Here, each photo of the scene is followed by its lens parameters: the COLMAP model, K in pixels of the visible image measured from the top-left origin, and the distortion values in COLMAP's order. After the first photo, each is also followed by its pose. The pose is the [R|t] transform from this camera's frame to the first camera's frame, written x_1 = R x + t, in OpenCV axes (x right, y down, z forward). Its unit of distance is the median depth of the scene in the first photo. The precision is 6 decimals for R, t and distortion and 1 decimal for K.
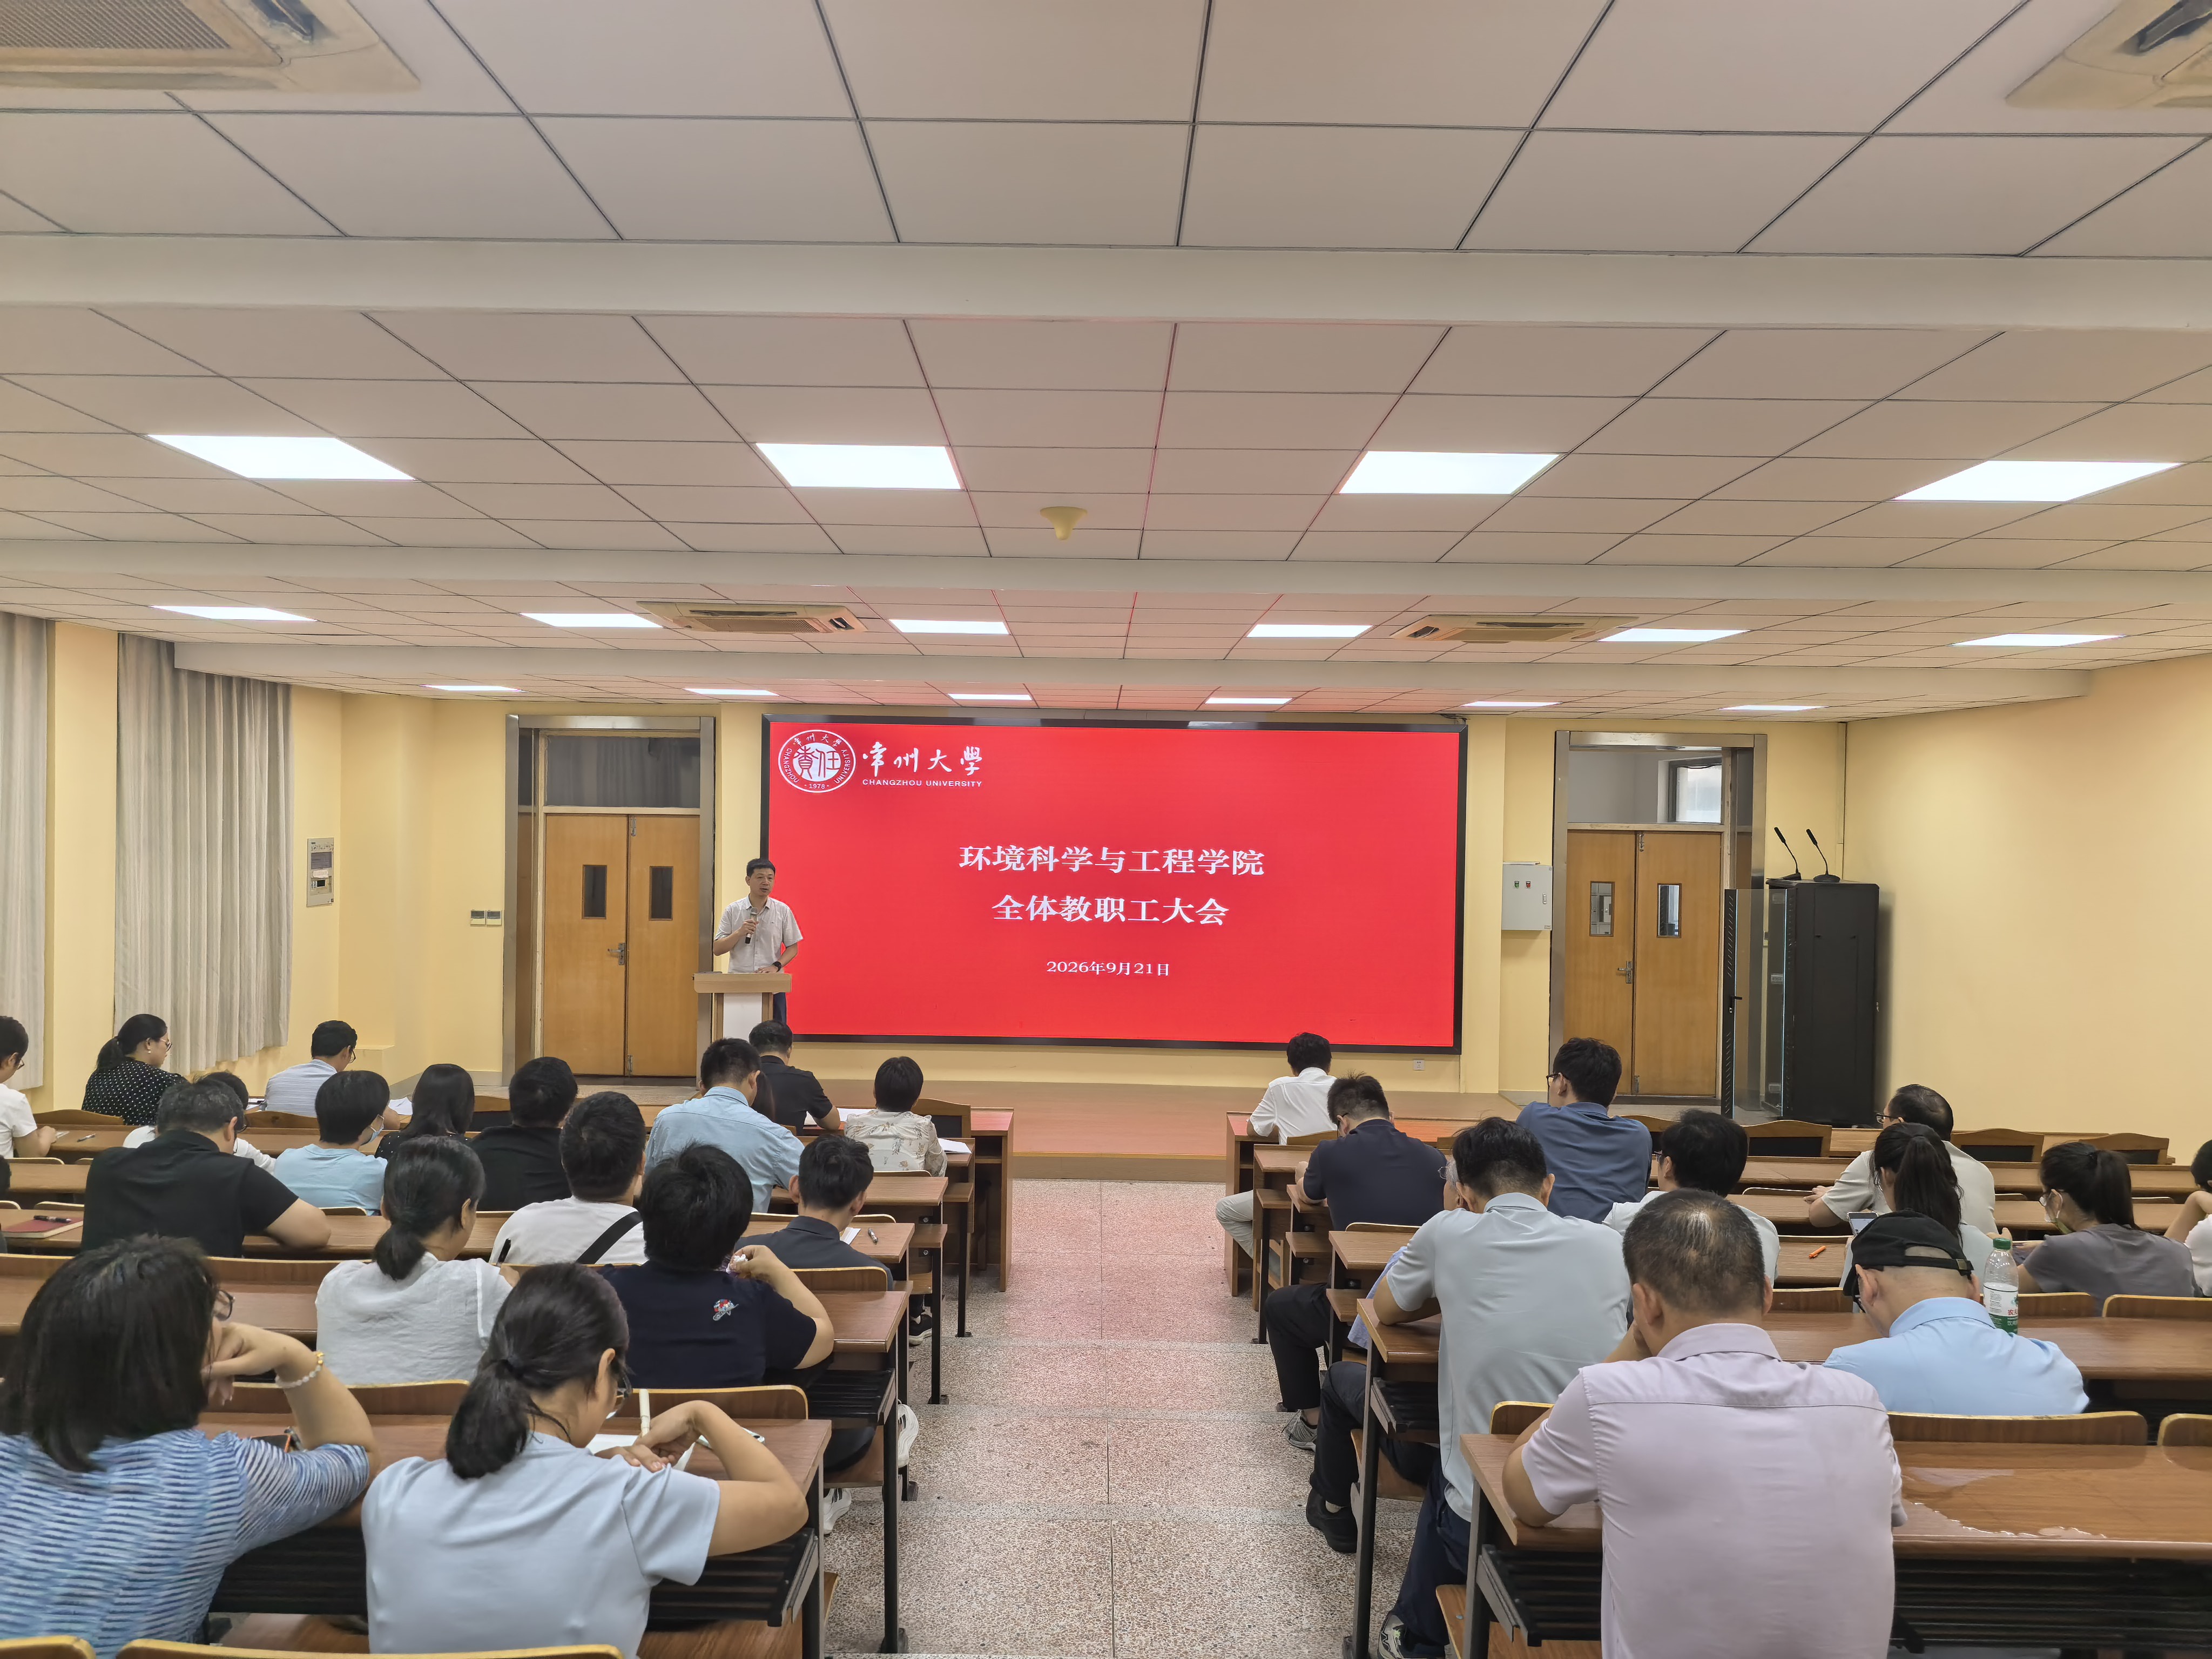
lens RADIAL K [[1552.9, 0, 1057.2], [0, 1552.9, 821.8], [0, 0, 1]] dist [0.025866, -0.024028]
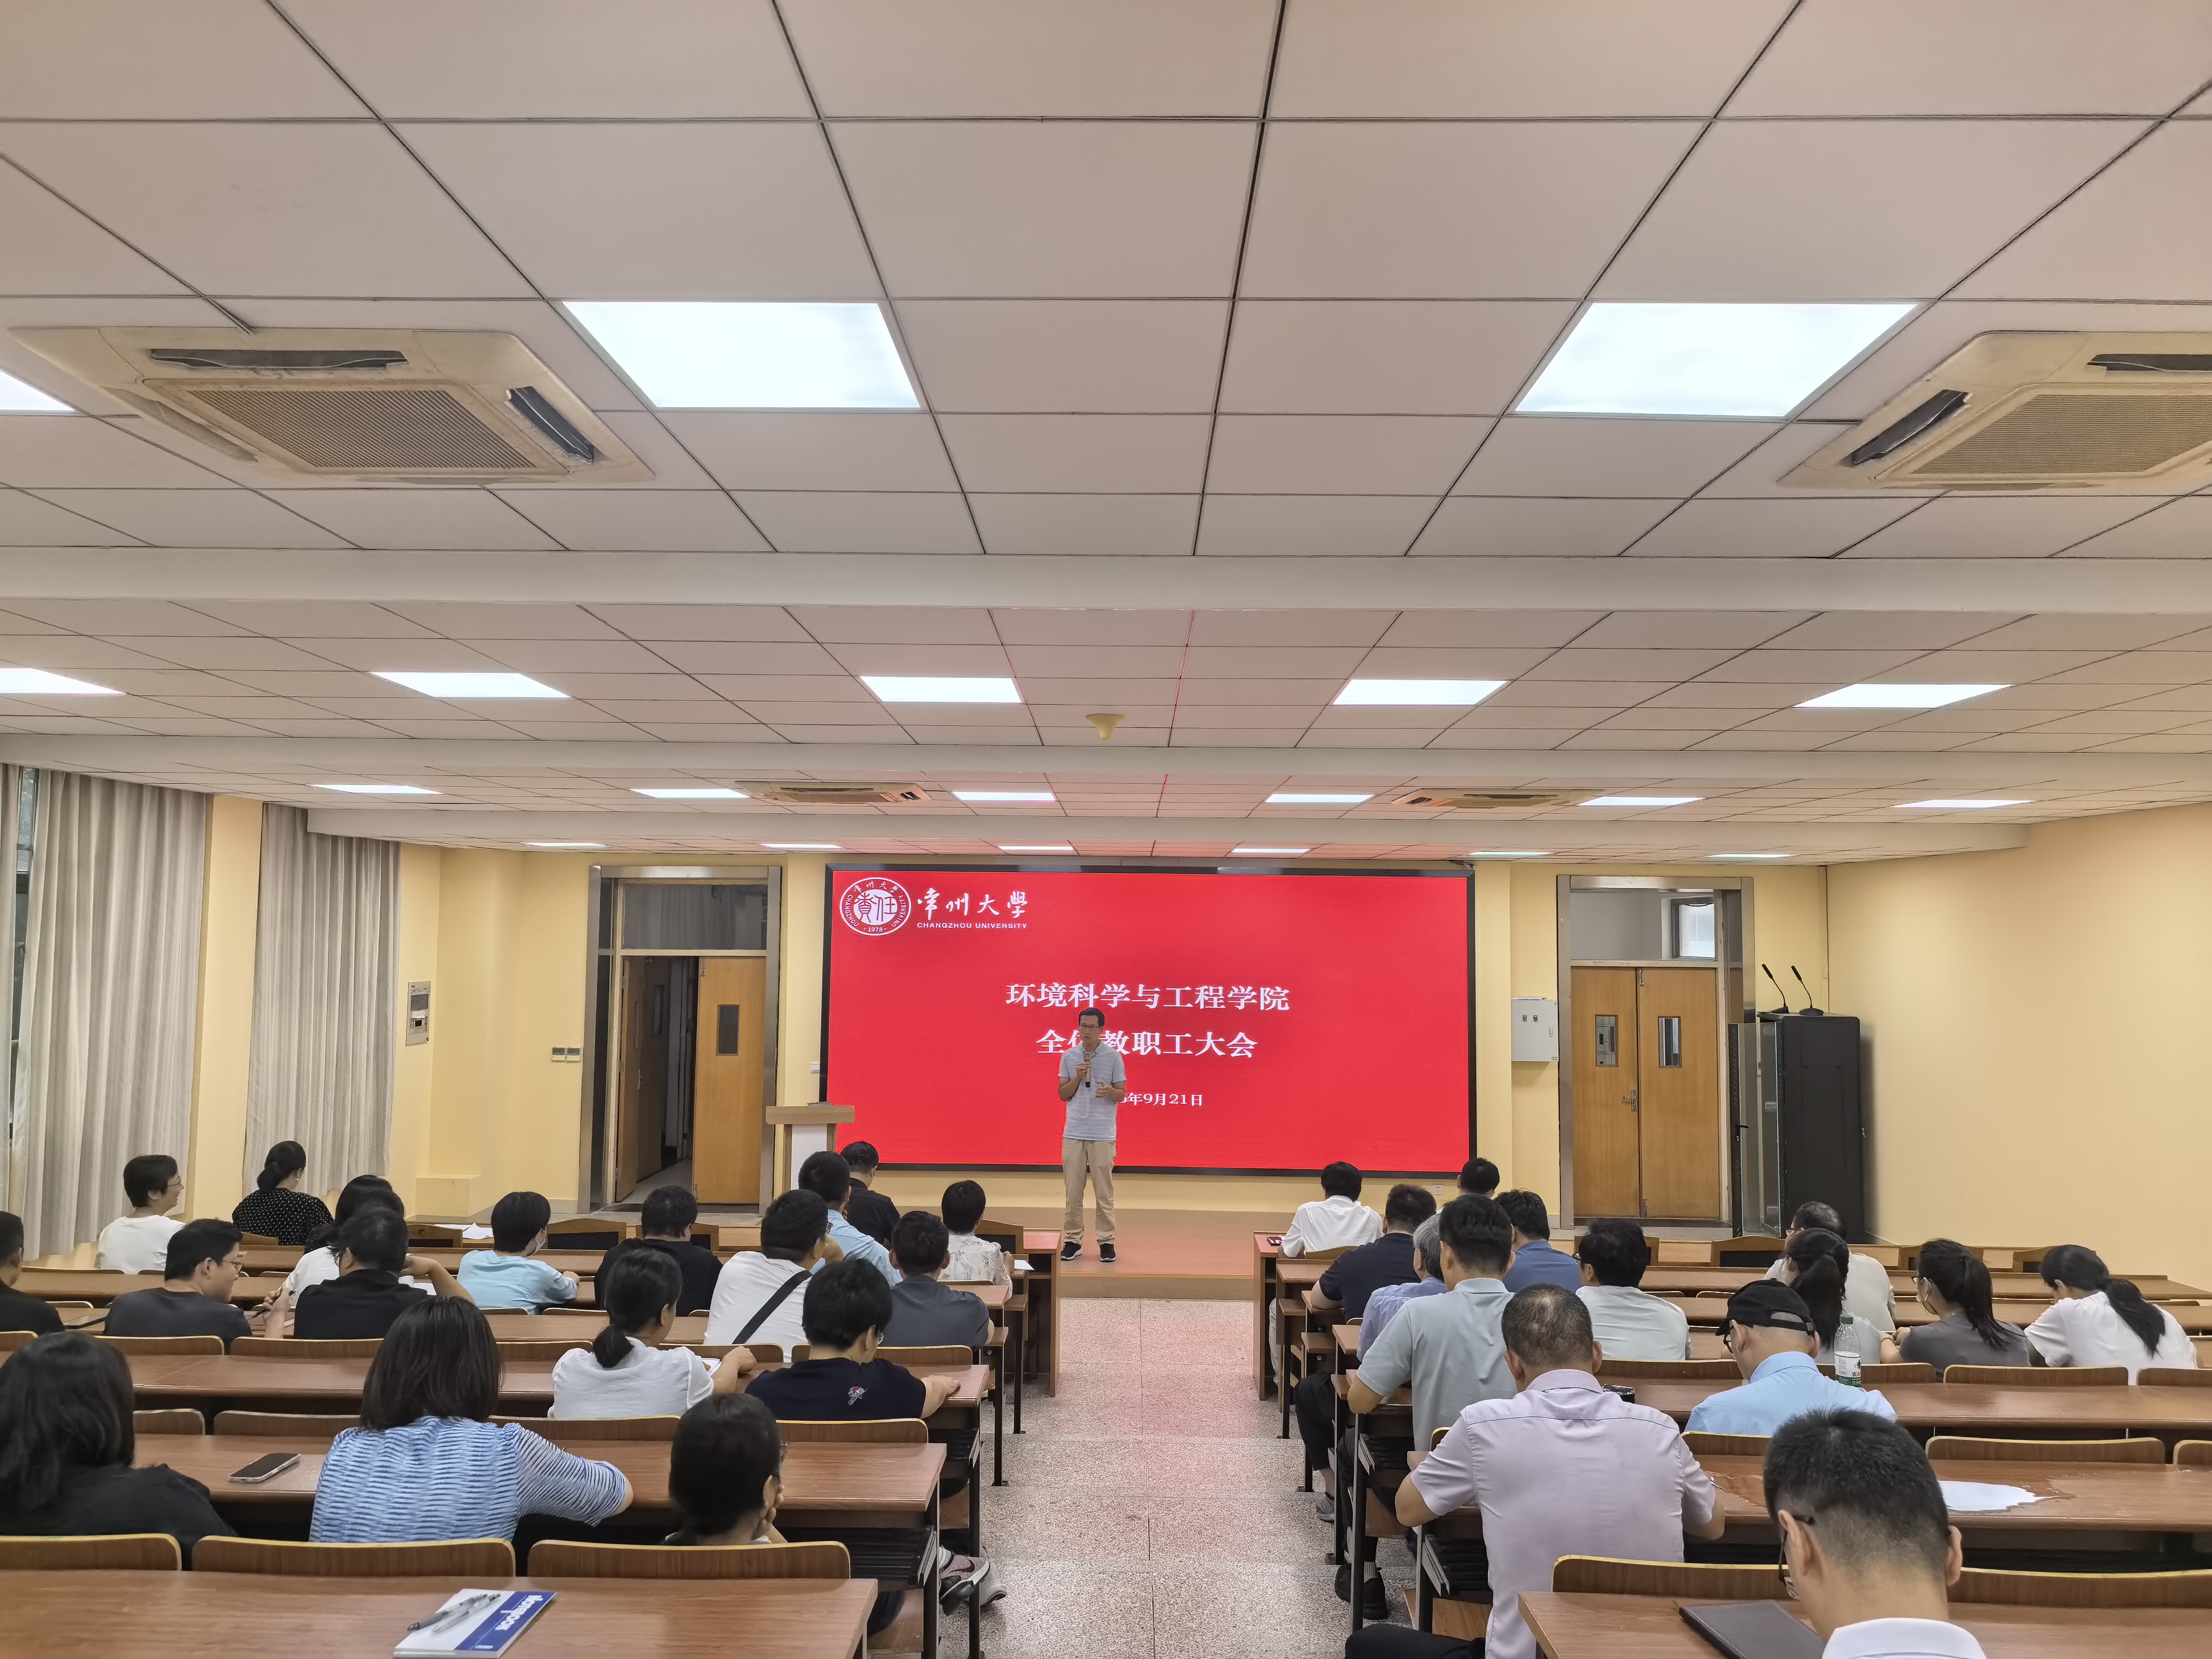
lens RADIAL K [[1553.7, 0, 1089.4], [0, 1553.7, 820.1], [0, 0, 1]] dist [0.037487, -0.045403]
pose [[0.999987, -0.004847, -0.001552, -0.003715], [0.004705, 0.996677, -0.081316, -0.011958], [0.001941, 0.081307, 0.996687, -0.101726]]
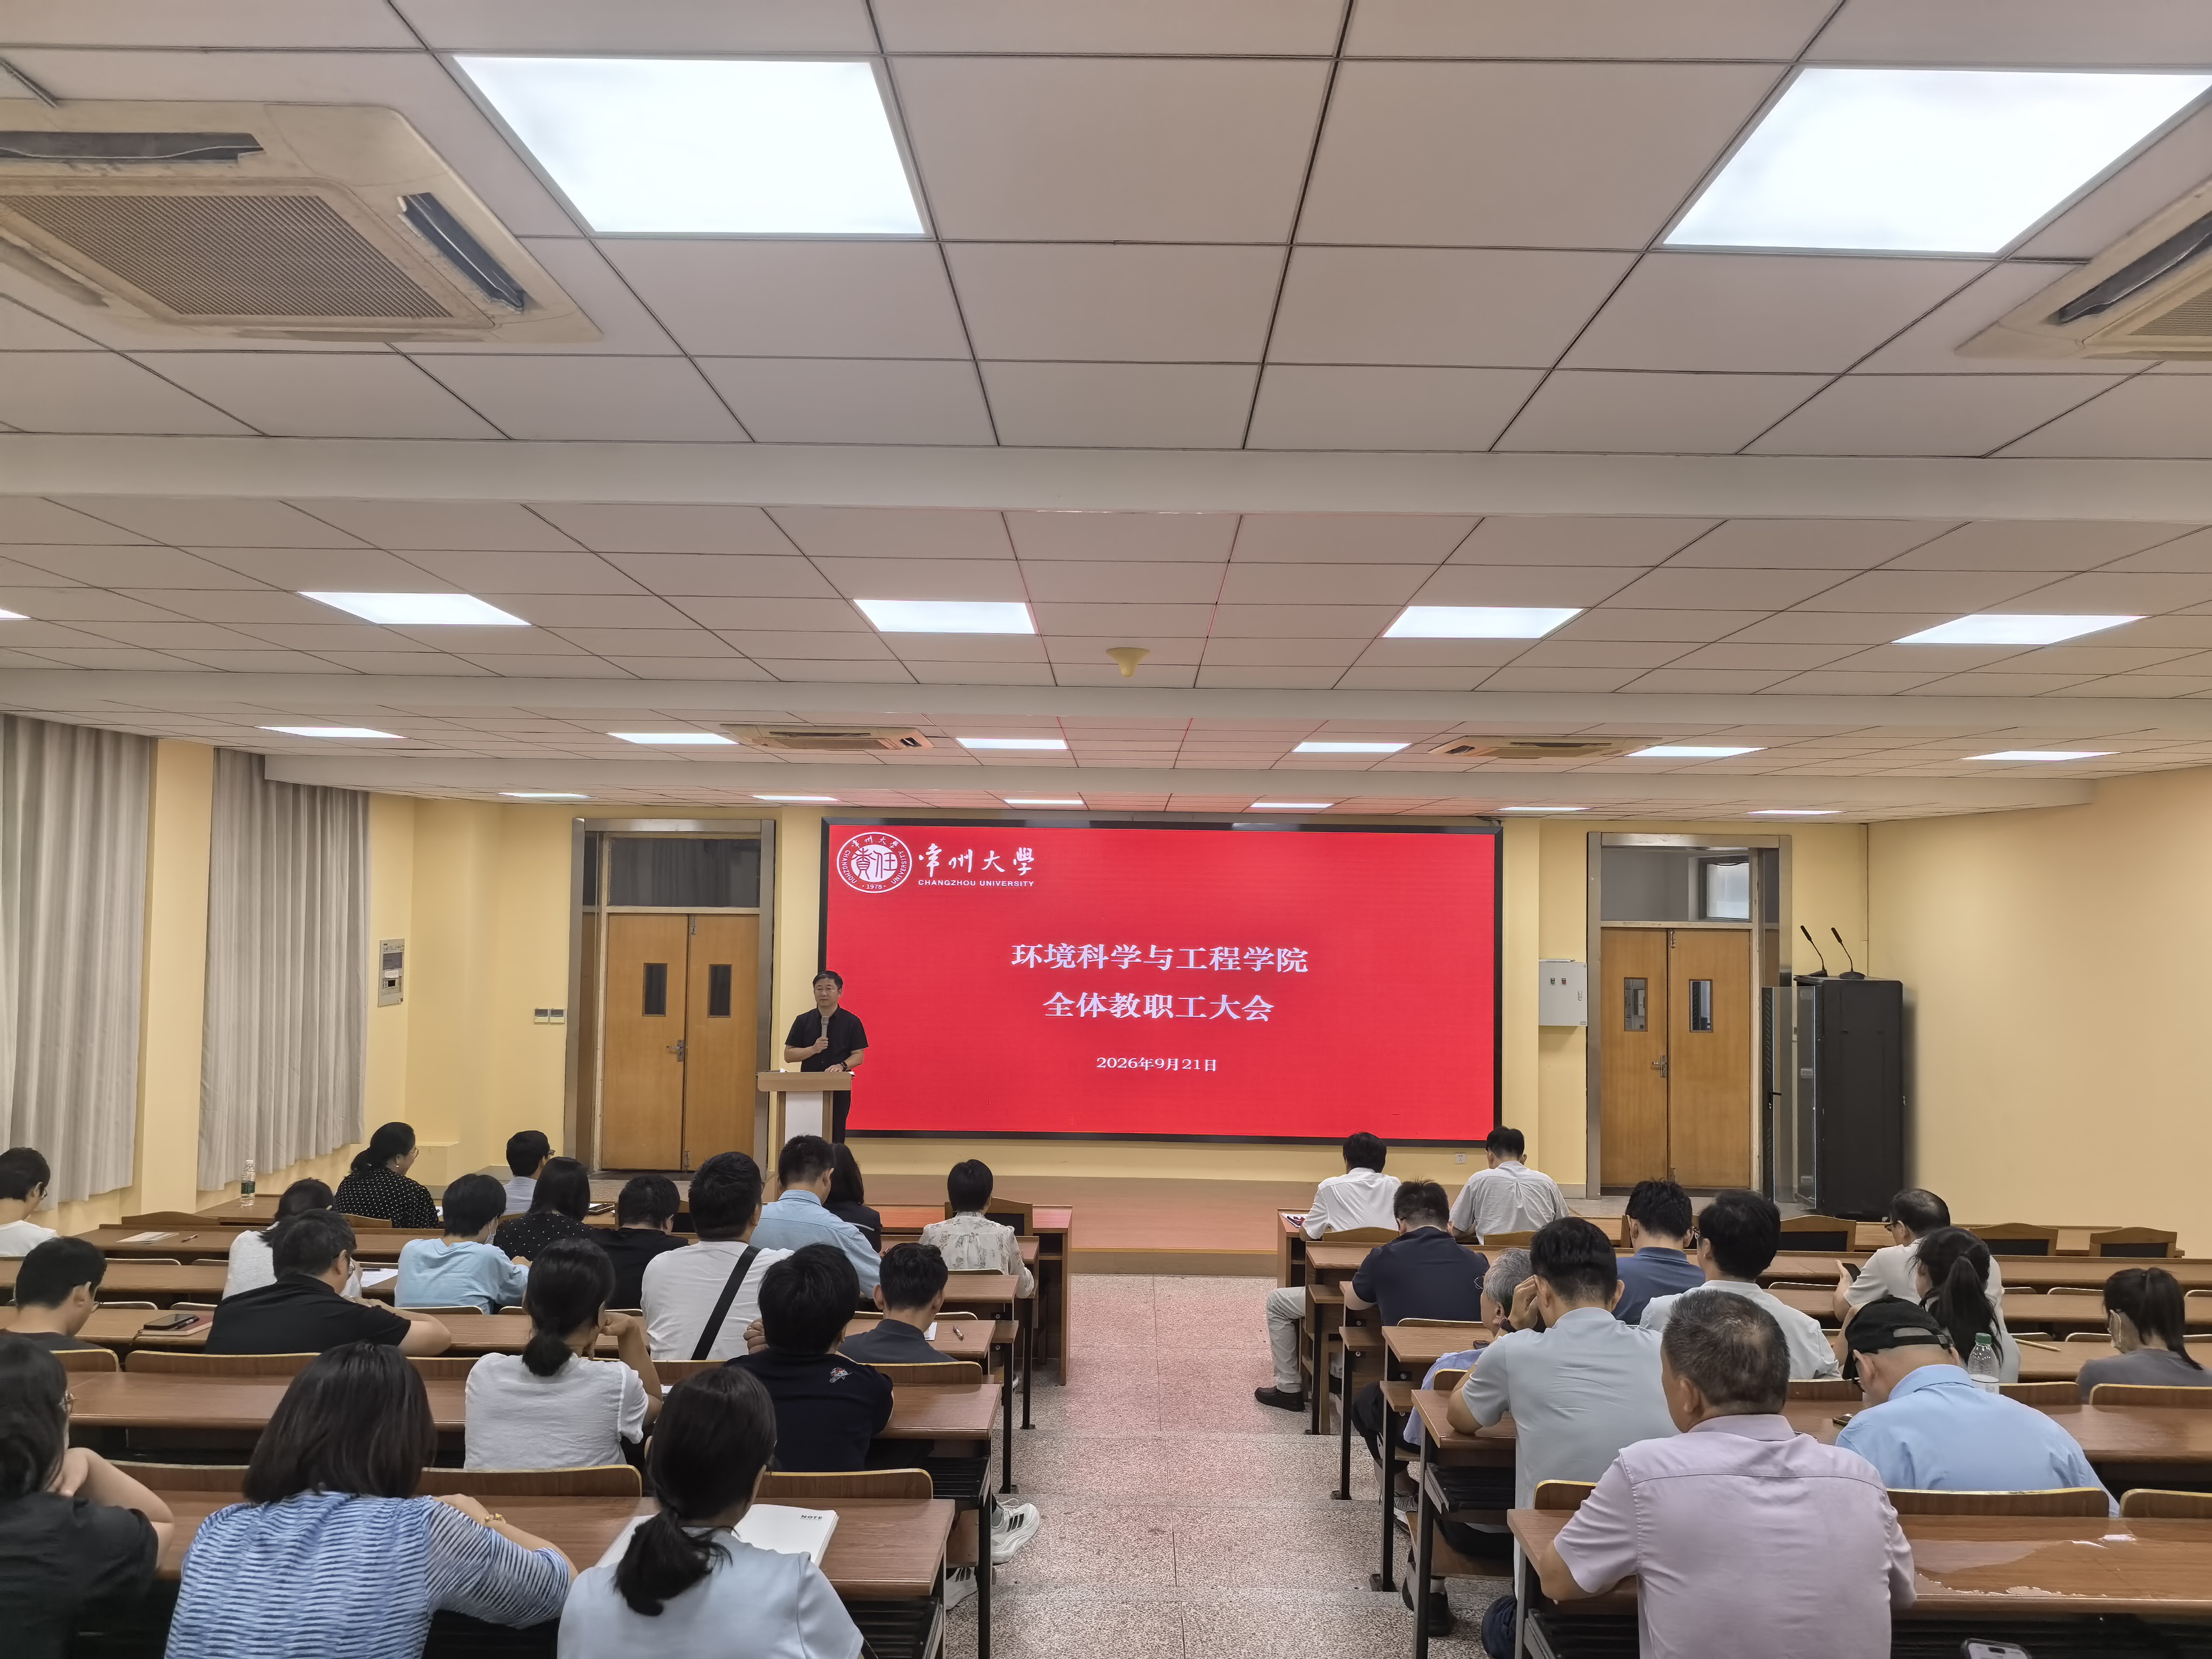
lens RADIAL K [[1555.0, 0, 1106.0], [0, 1555.0, 829.5], [0, 0, 1]] dist [0.031095, -0.036354]
pose [[0.999965, -0.000807, 0.008272, -0.010935], [0.001210, 0.998806, -0.048847, -0.012061], [-0.008223, 0.048856, 0.998772, -0.040426]]
